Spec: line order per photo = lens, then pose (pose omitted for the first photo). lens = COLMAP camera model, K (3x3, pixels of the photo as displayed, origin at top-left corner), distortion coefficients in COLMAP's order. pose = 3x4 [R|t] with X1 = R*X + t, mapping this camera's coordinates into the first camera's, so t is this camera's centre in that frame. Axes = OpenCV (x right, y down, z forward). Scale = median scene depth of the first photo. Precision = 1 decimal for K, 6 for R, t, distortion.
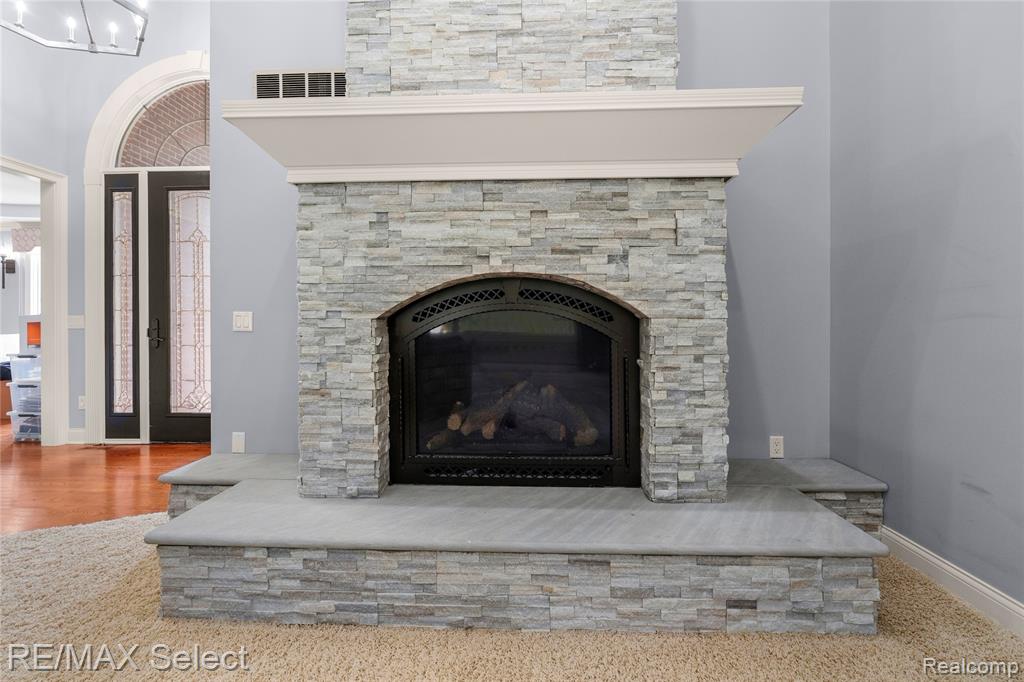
lens RADIAL K [[474.9, 0, 506.1], [0, 474.9, 322.7], [0, 0, 1]] dist [-0.008346, 0.004087]
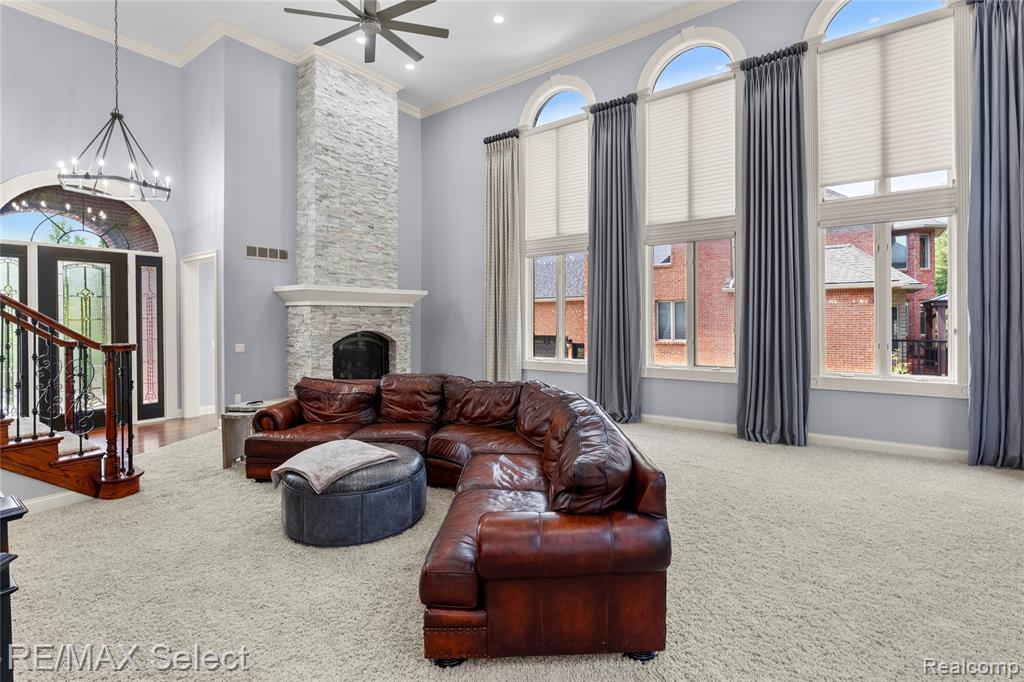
lens RADIAL K [[474.9, 0, 518.6], [0, 474.9, 316.8], [0, 0, 1]] dist [-0.008346, 0.004087]
pose [[0.561253, 0.002114, 0.827642, -2.342339], [0.011634, 0.999878, -0.010443, -0.160235], [-0.827563, 0.015490, 0.561160, -2.014400]]
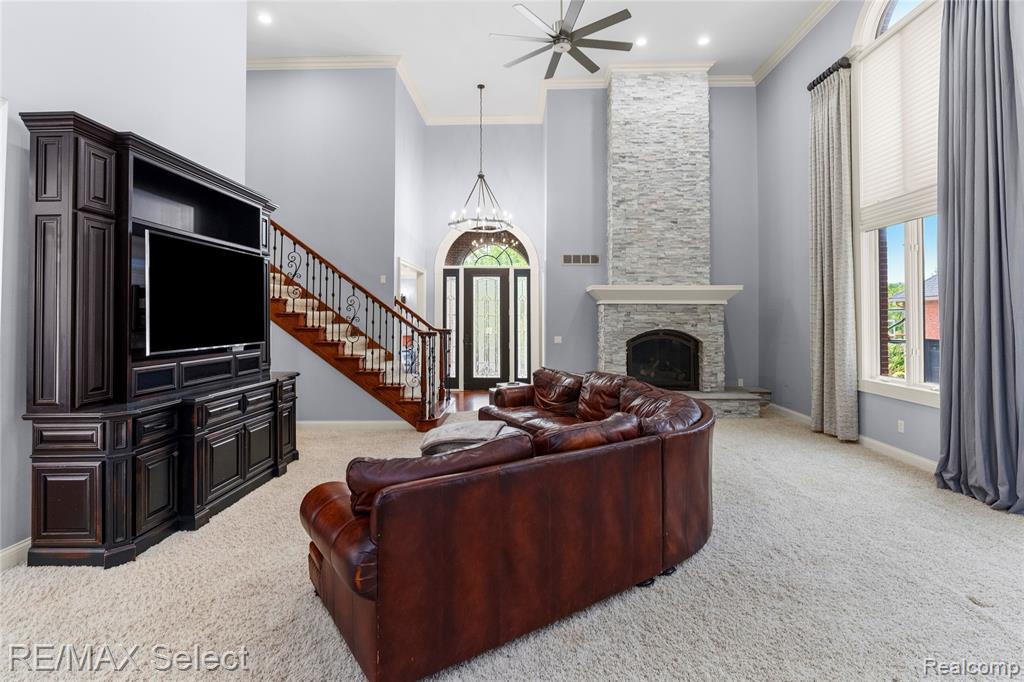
lens RADIAL K [[474.9, 0, 507.0], [0, 474.9, 308.3], [0, 0, 1]] dist [-0.008346, 0.004087]
pose [[0.999916, 0.006952, 0.010959, -1.211118], [-0.006697, 0.999709, -0.023170, -0.169656], [-0.011117, 0.023095, 0.999671, -2.562184]]
